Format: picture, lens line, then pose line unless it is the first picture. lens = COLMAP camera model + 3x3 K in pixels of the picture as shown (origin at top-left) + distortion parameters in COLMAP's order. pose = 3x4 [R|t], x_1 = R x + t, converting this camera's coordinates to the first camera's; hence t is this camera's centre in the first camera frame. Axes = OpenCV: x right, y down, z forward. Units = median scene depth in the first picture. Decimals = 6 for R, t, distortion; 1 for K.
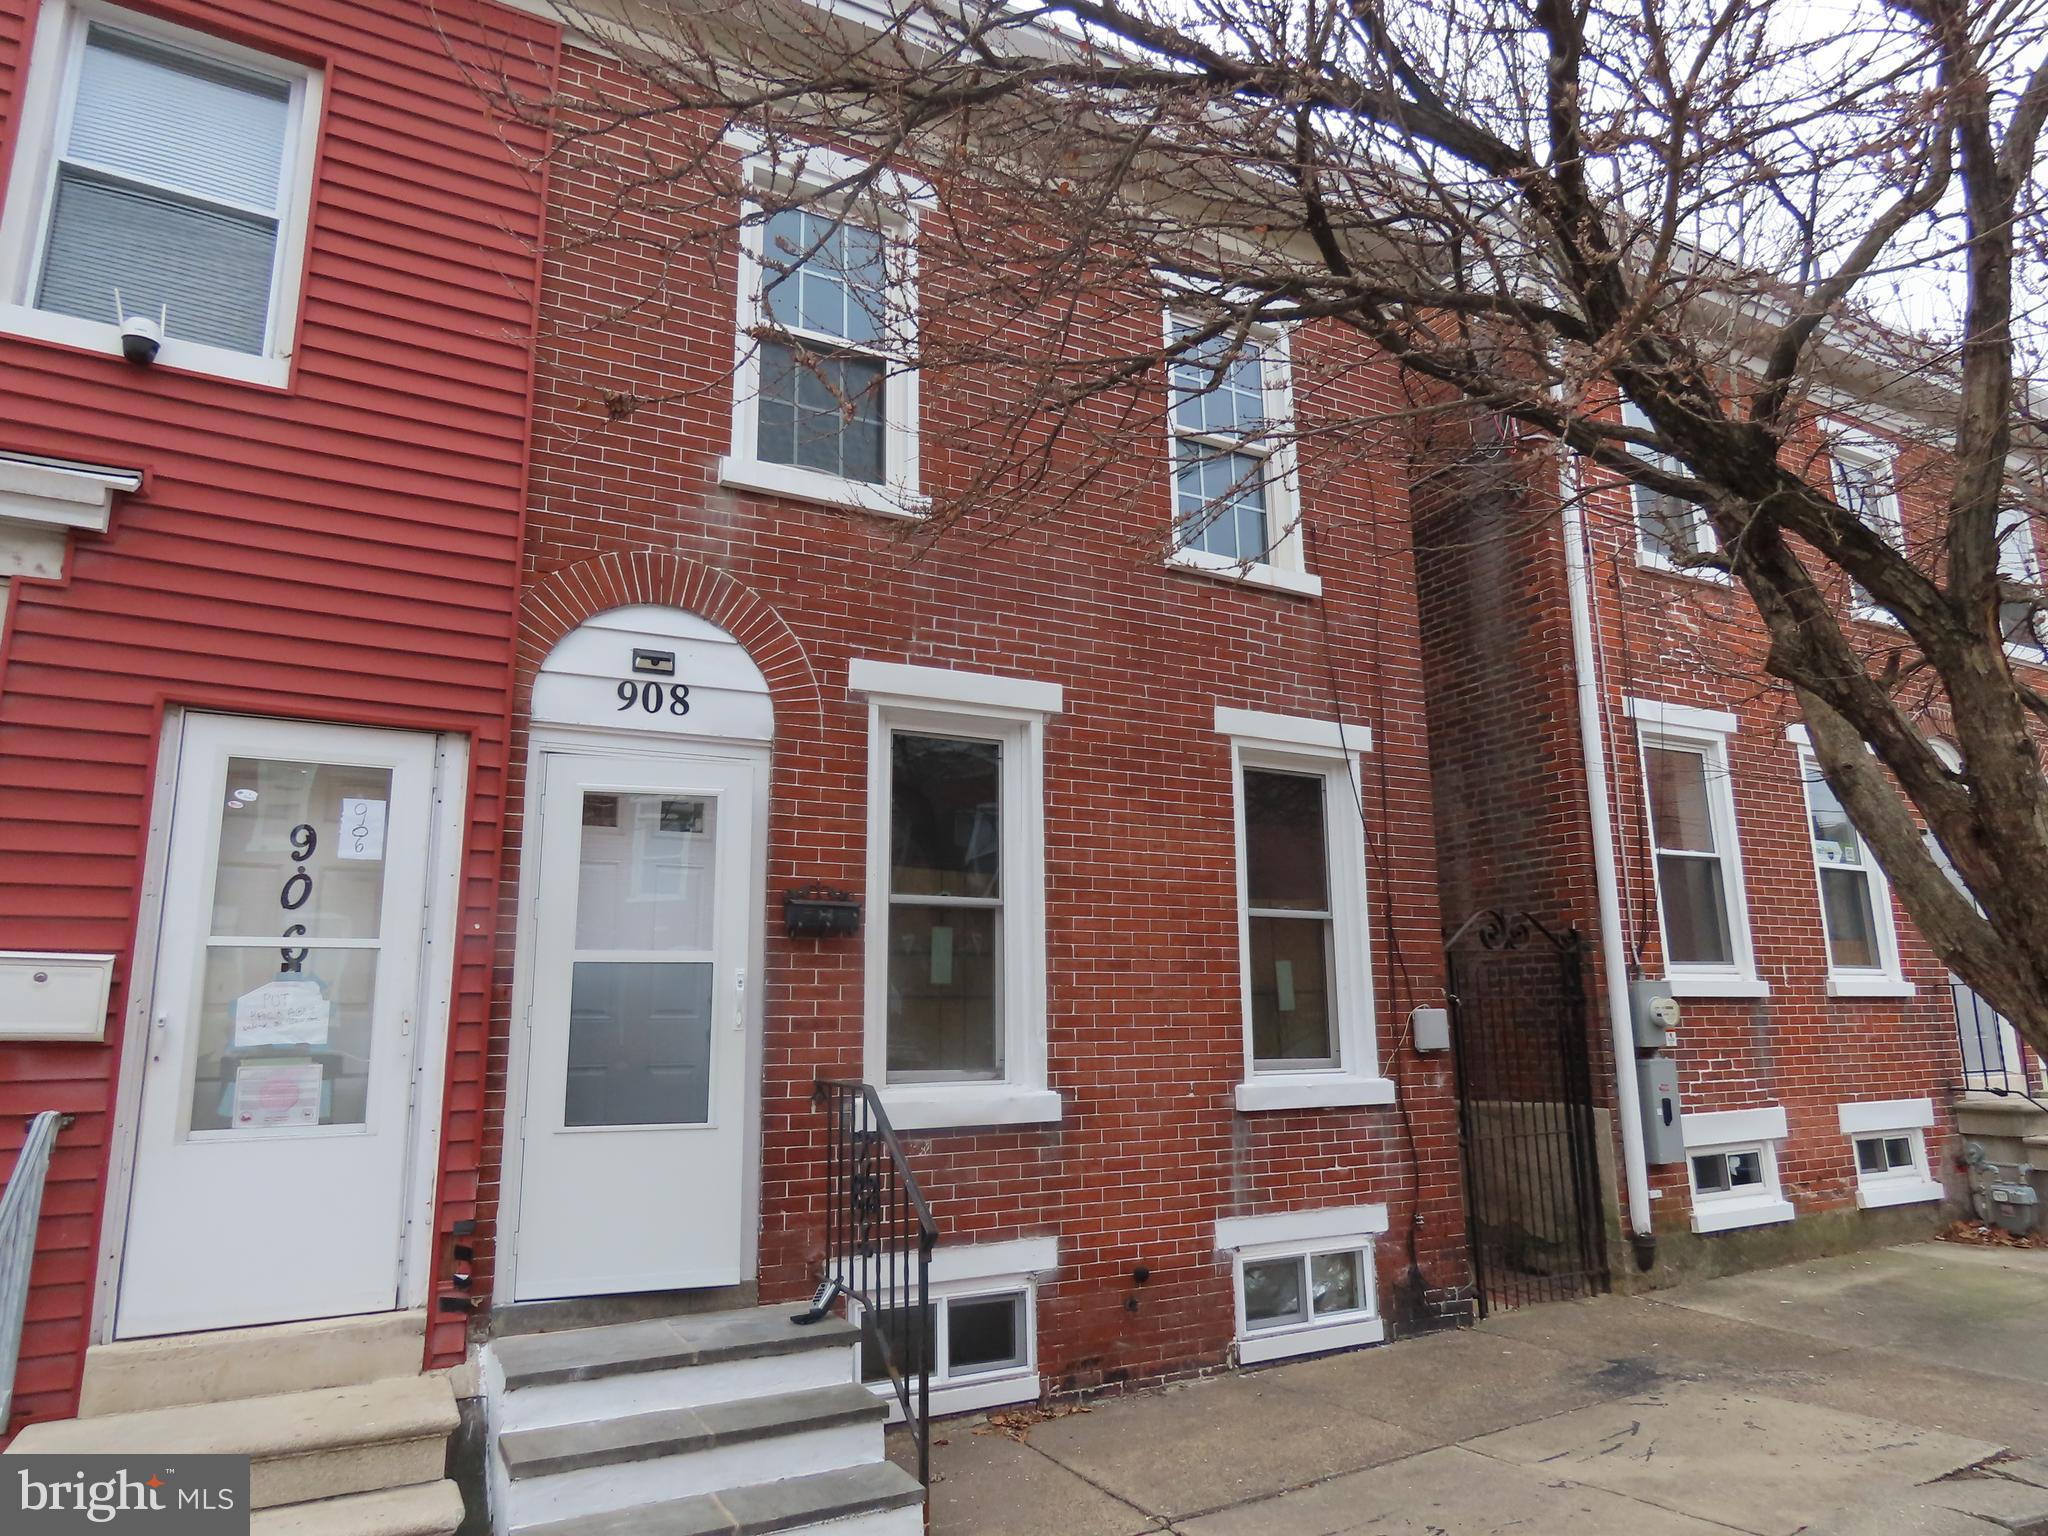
lens RADIAL K [[1287.0, 0, 1025.7], [0, 1287.0, 776.1], [0, 0, 1]] dist [0.000850, 0.000072]
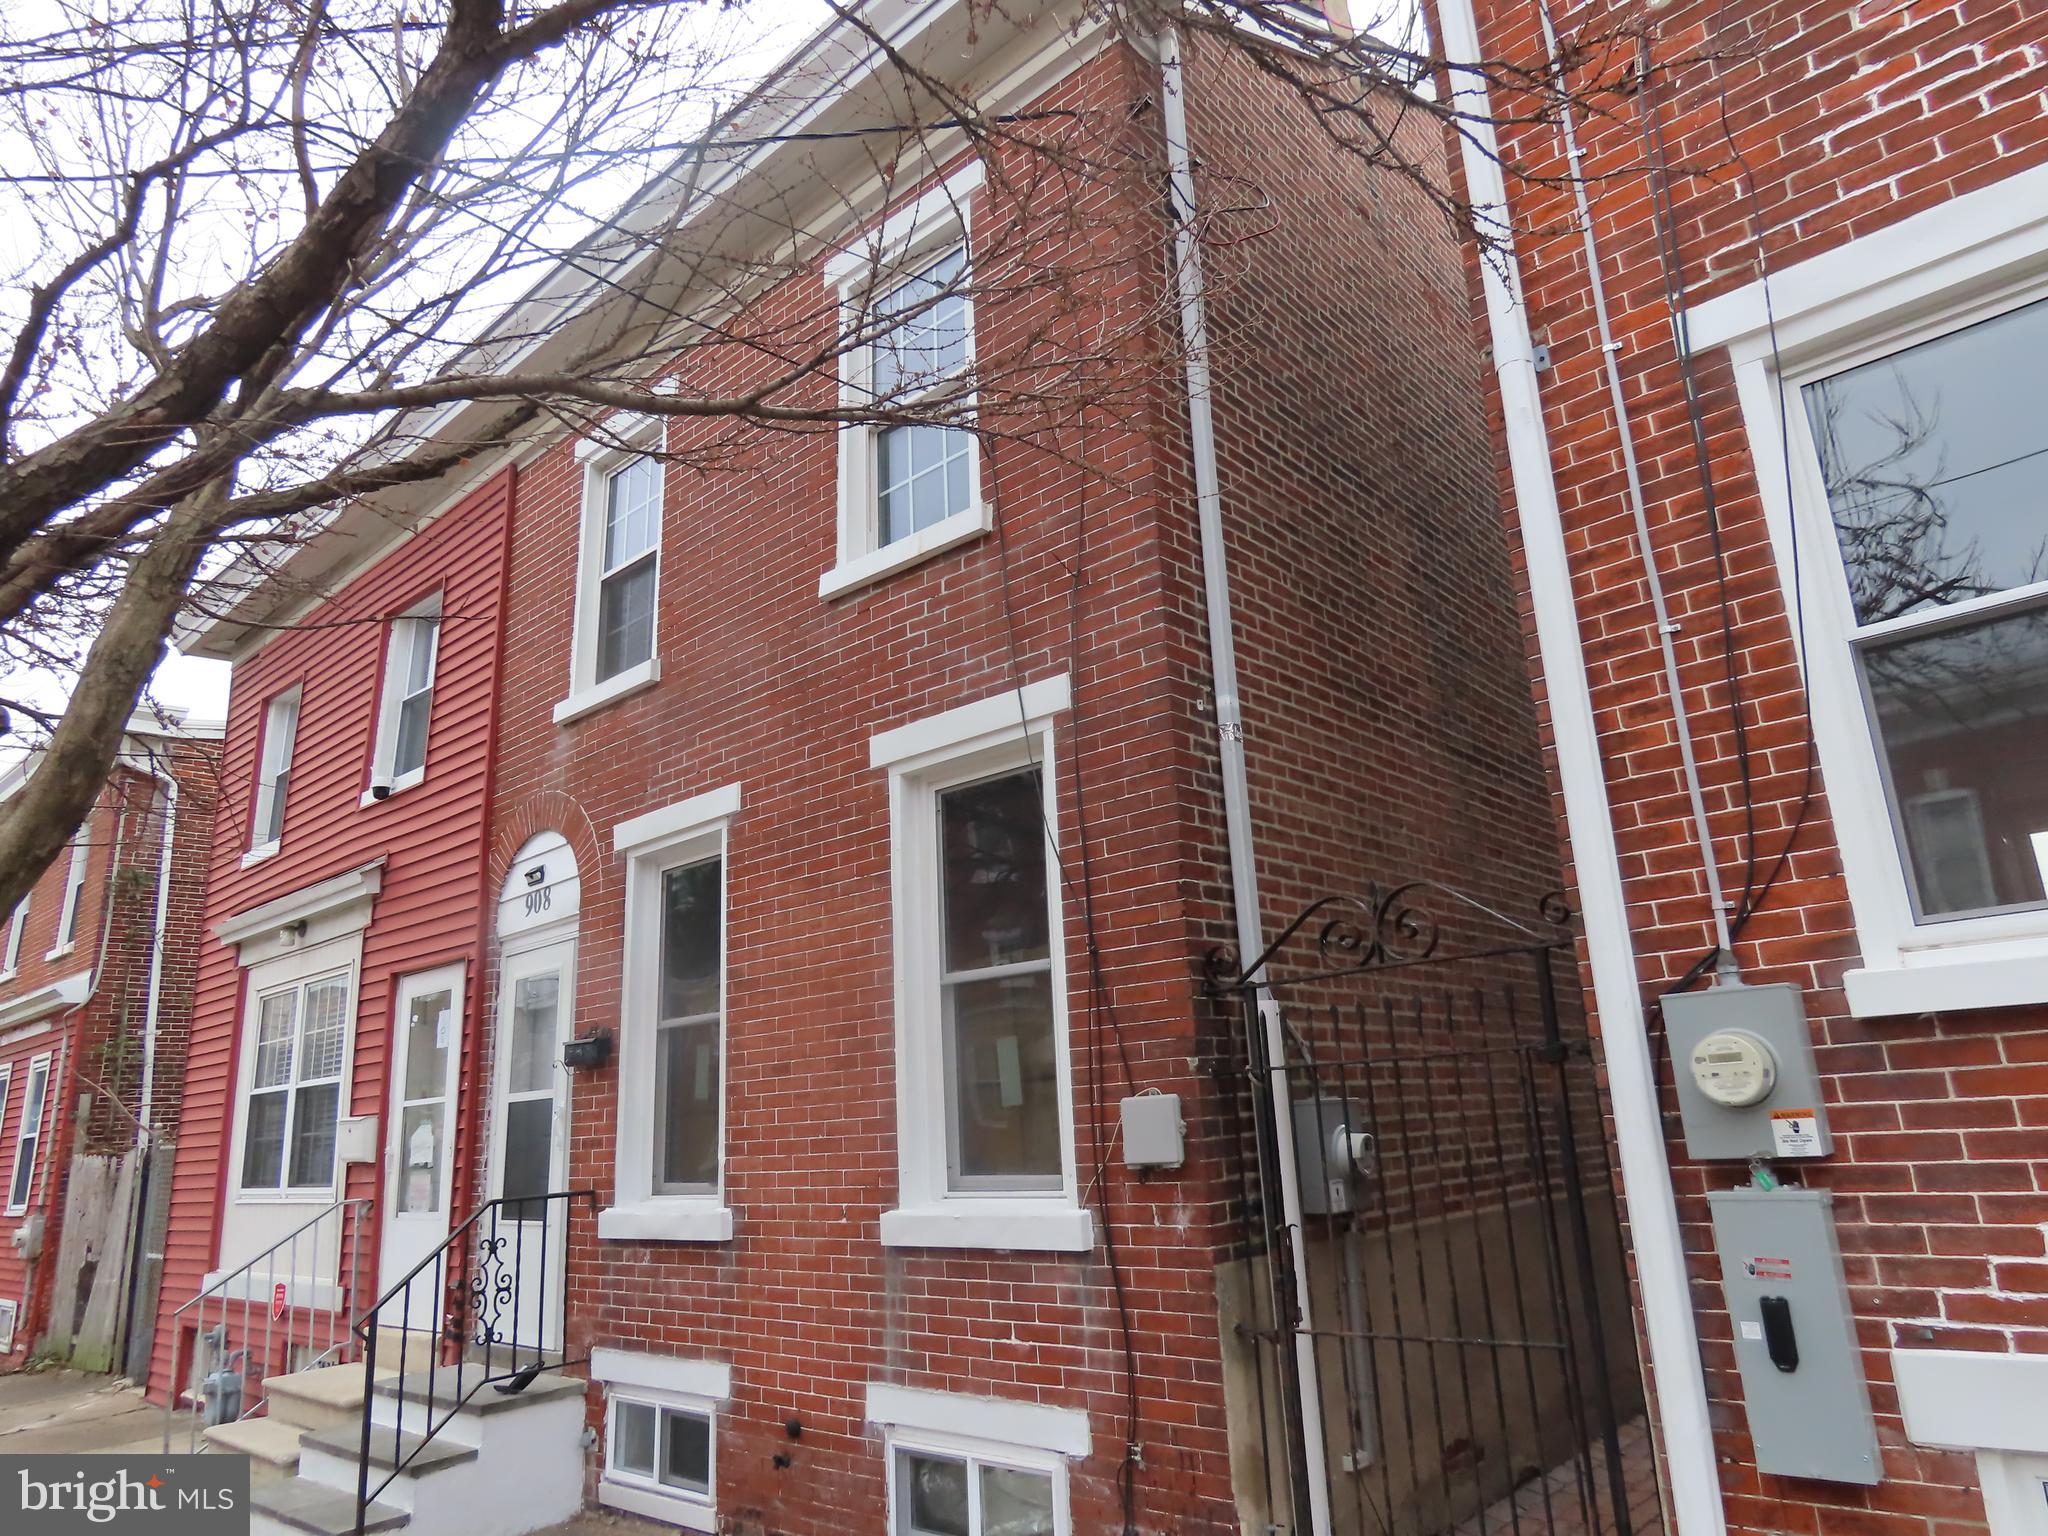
lens RADIAL K [[1287.0, 0, 1024.3], [0, 1287.0, 762.4], [0, 0, 1]] dist [0.000850, 0.000072]
pose [[0.336254, -0.254606, -0.906702, 0.972291], [0.234772, 0.955029, -0.181111, 0.140032], [0.912039, -0.151969, 0.380907, 0.815708]]
